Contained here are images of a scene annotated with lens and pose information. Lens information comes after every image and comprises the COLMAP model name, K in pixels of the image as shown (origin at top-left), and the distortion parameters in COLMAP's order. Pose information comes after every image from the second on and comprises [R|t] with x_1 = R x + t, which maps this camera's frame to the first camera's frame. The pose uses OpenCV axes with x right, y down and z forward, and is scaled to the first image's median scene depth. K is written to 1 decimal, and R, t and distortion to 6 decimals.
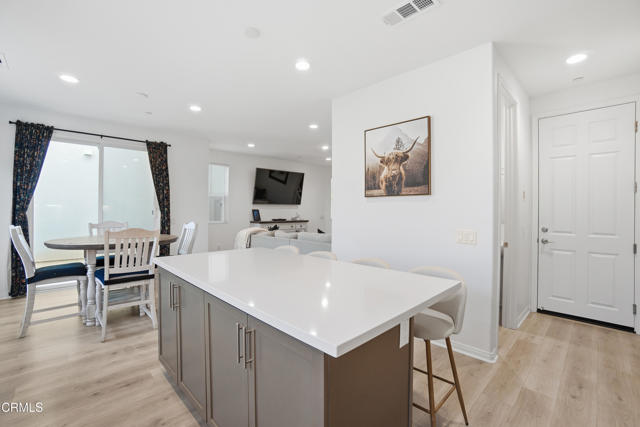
lens RADIAL K [[285.5, 0, 315.2], [0, 285.5, 212.2], [0, 0, 1]] dist [-0.073726, 0.032691]
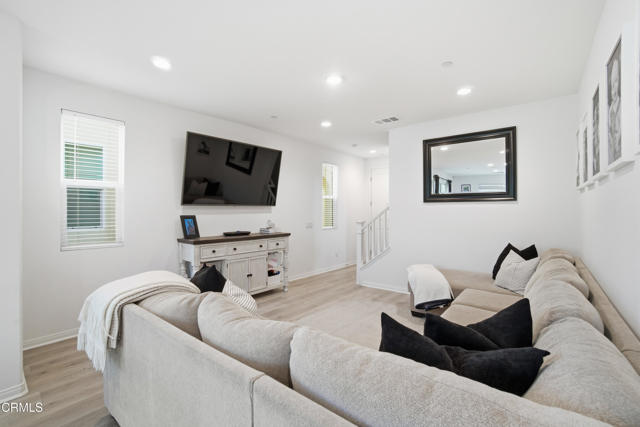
lens RADIAL K [[285.5, 0, 315.2], [0, 285.5, 212.2], [0, 0, 1]] dist [-0.073726, 0.032691]
pose [[0.994210, -0.006862, 0.107232, -0.034793], [0.007354, 0.999964, -0.004190, -0.010484], [-0.107200, 0.004955, 0.994225, 0.433662]]
